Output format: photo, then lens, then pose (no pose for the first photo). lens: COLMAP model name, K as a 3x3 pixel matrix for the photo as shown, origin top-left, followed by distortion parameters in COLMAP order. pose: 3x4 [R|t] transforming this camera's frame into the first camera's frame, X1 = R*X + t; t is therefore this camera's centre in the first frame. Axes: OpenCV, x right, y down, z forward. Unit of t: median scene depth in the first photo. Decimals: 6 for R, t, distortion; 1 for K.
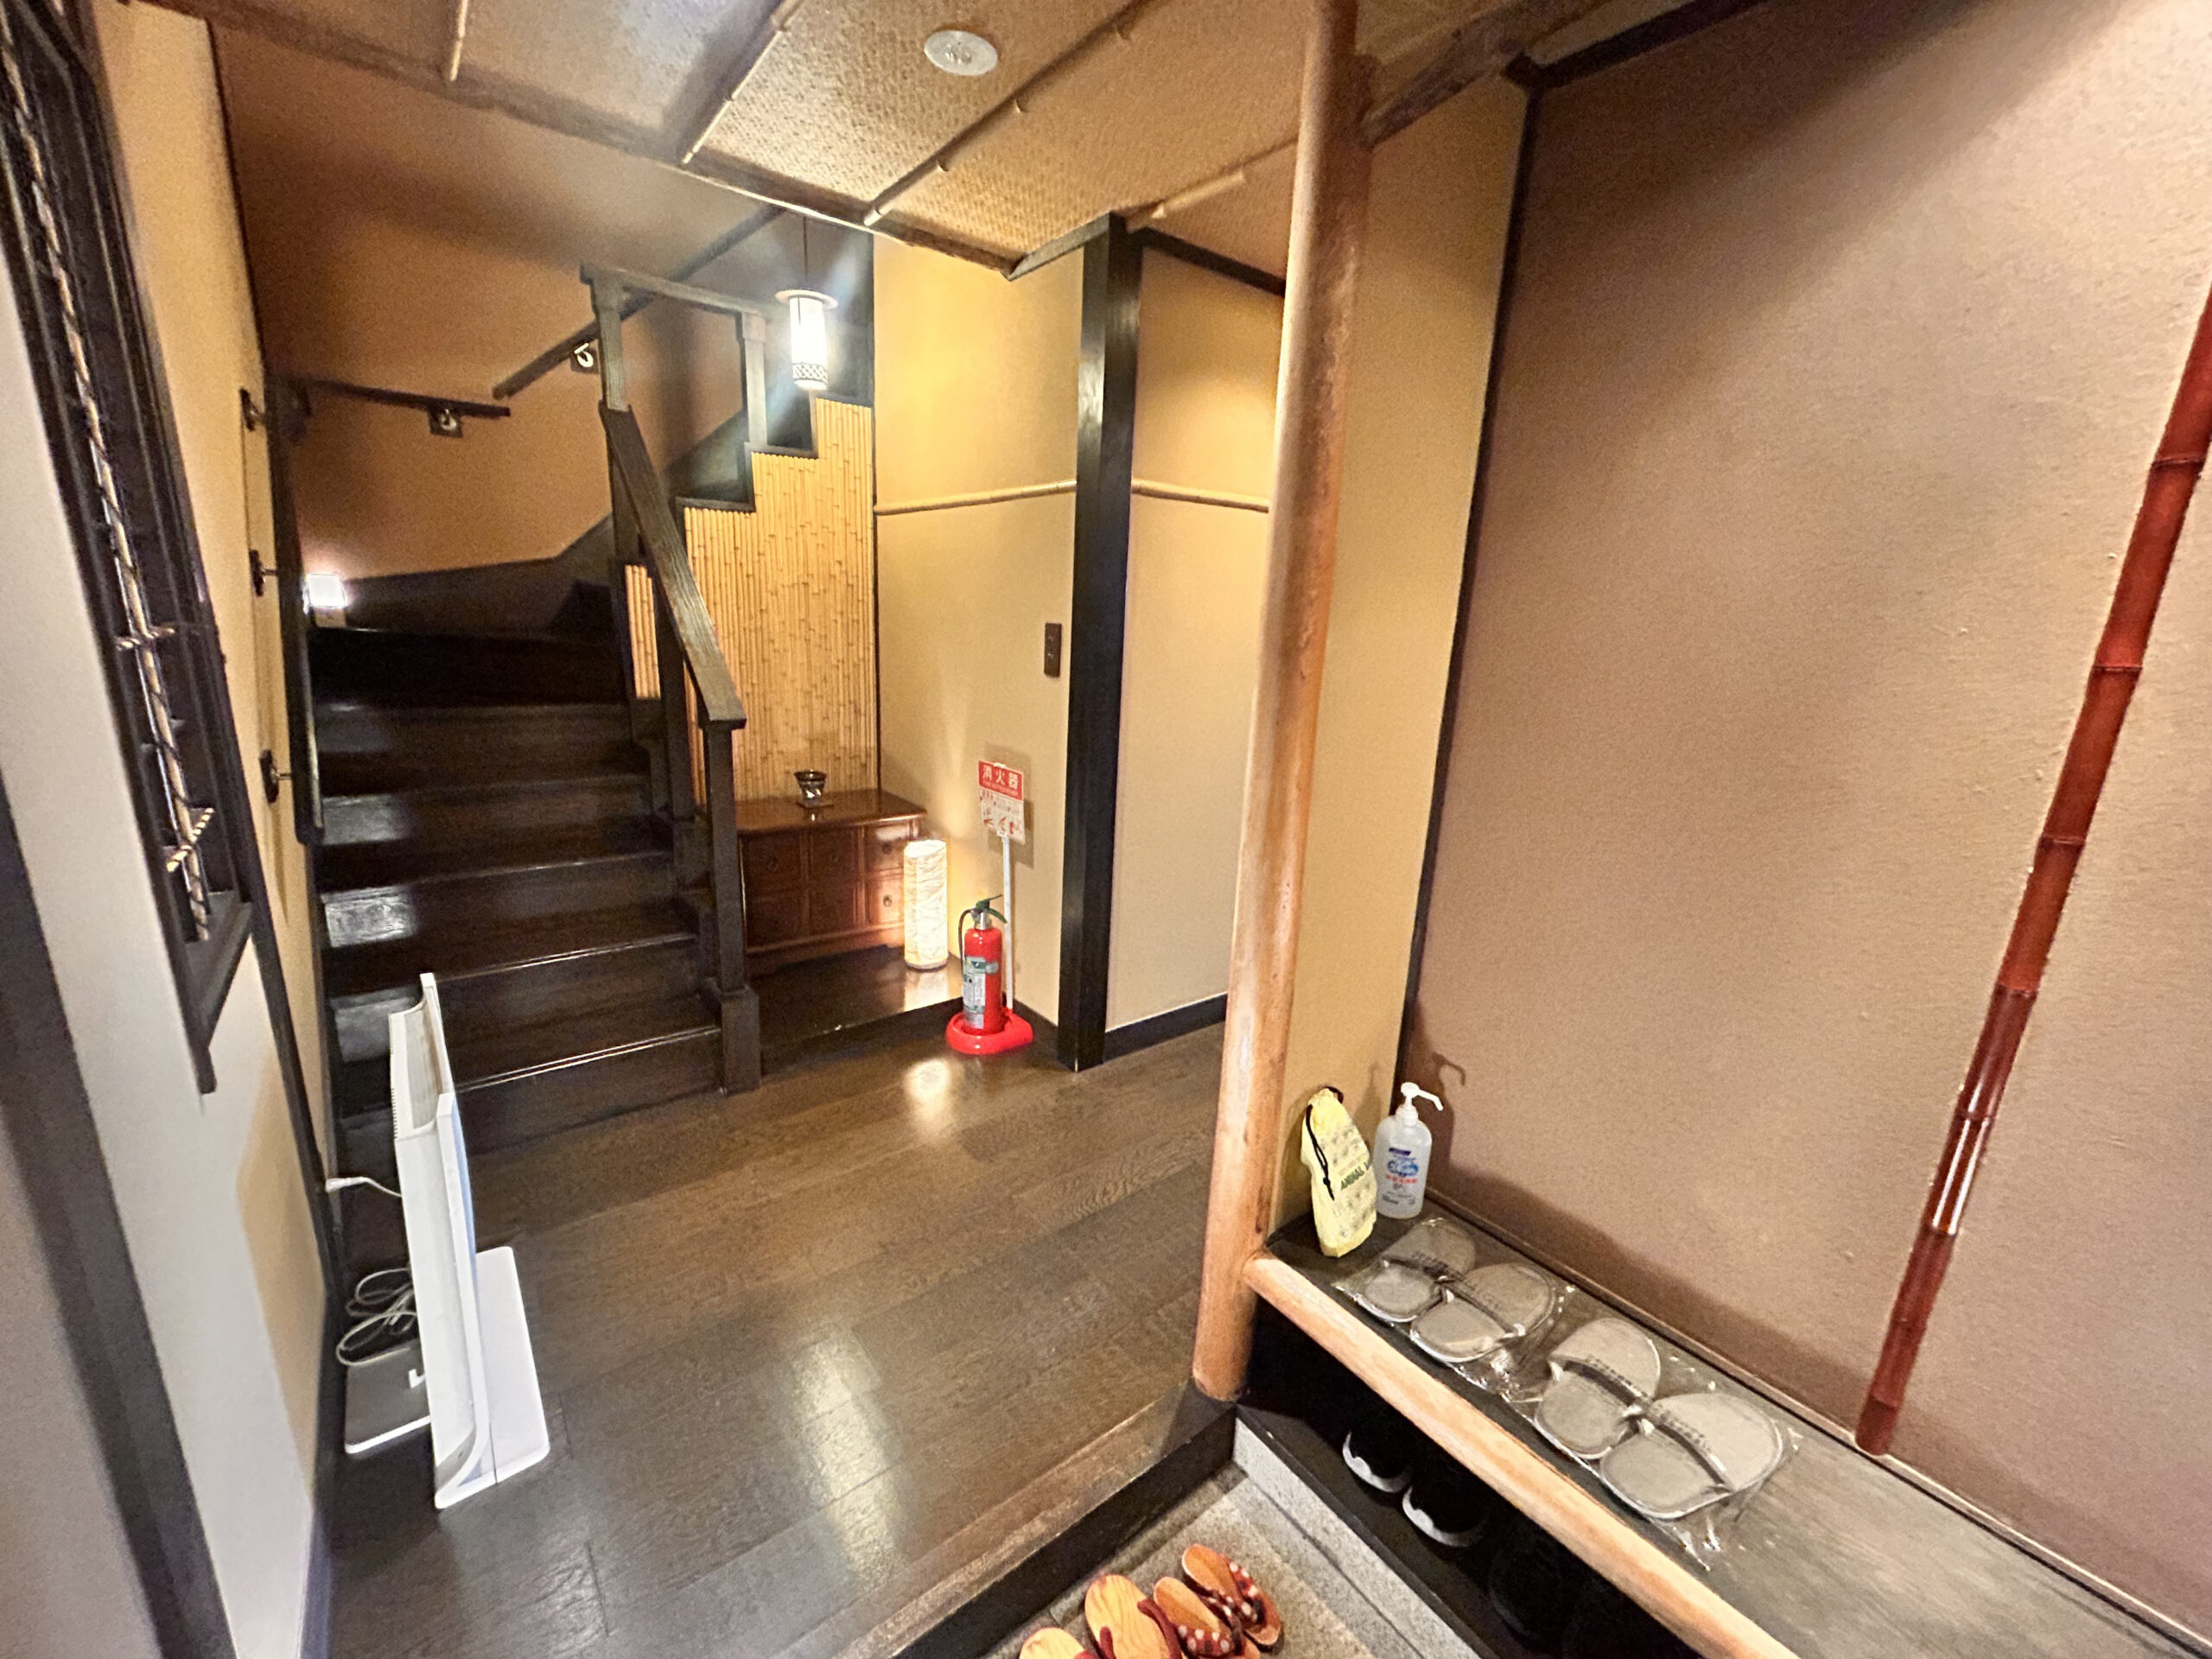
lens RADIAL K [[891.4, 0, 1100.2], [0, 891.4, 834.7], [0, 0, 1]] dist [0.001456, 0.000822]
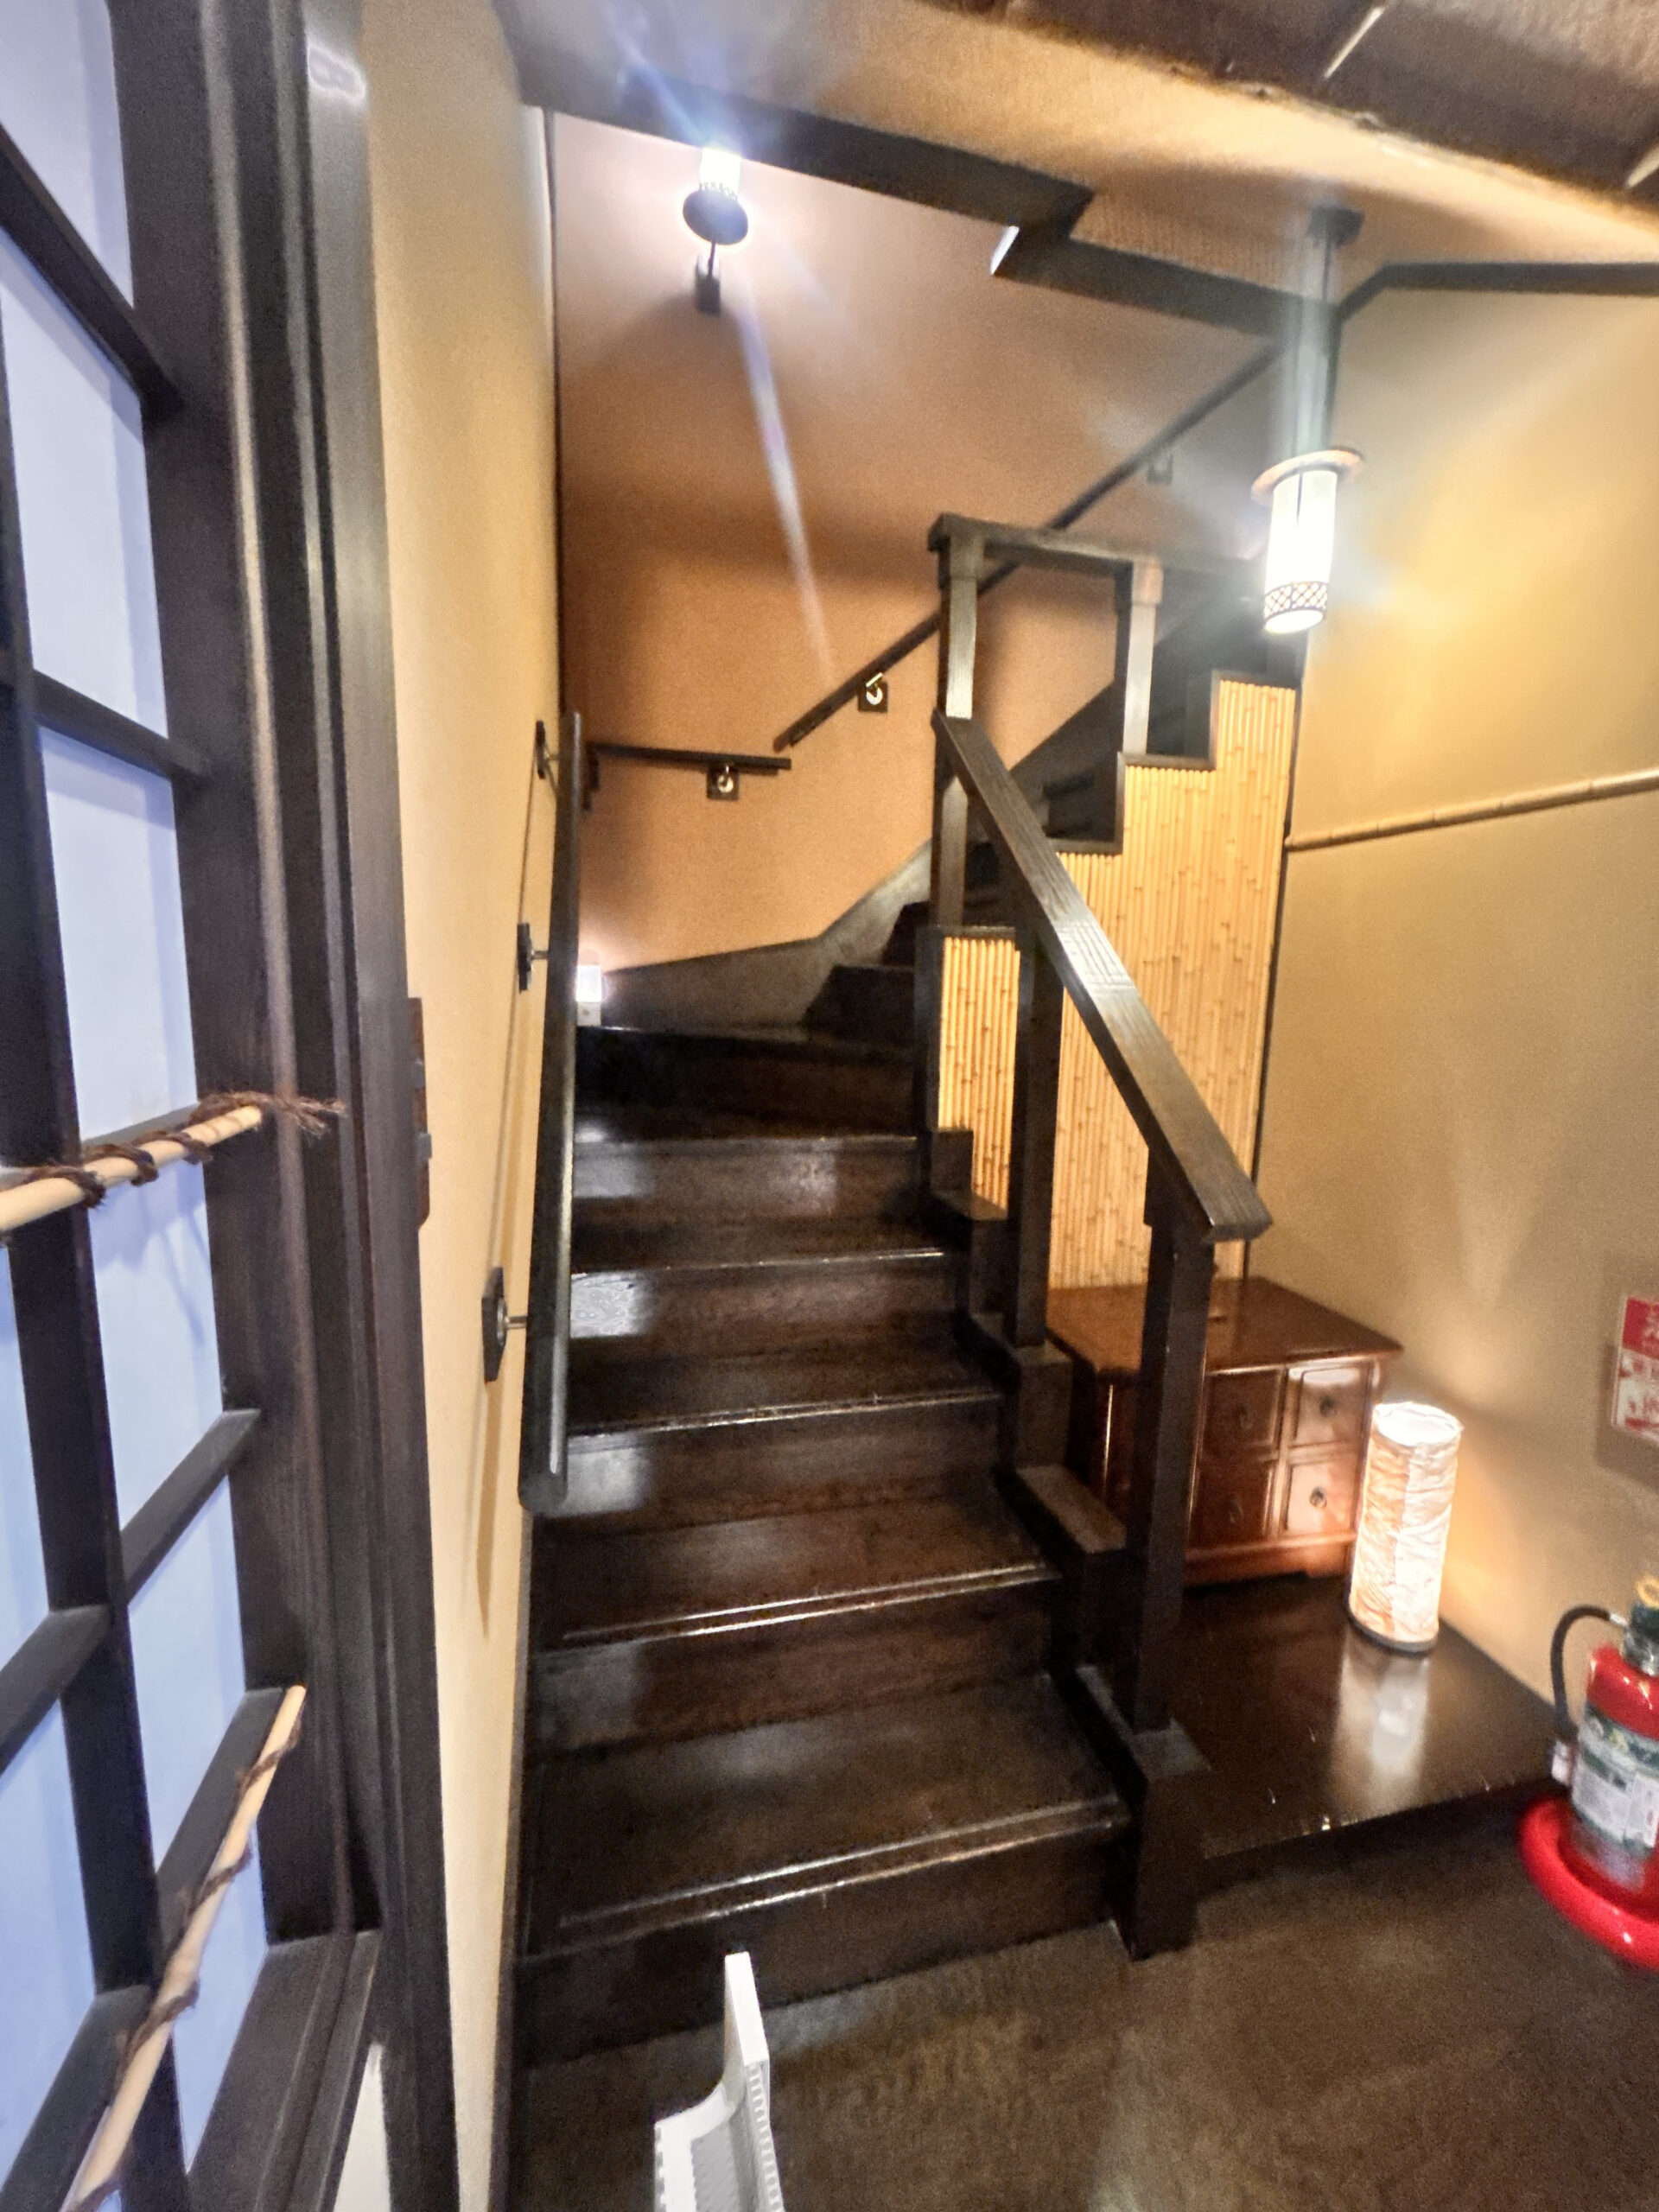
lens RADIAL K [[891.4, 0, 829.6], [0, 891.4, 1108.1], [0, 0, 1]] dist [0.001456, 0.000822]
pose [[0.915177, 0.037868, -0.401270, -0.303041], [-0.083697, 0.991730, -0.097298, -0.090004], [0.394267, 0.122630, 0.910777, 0.325615]]
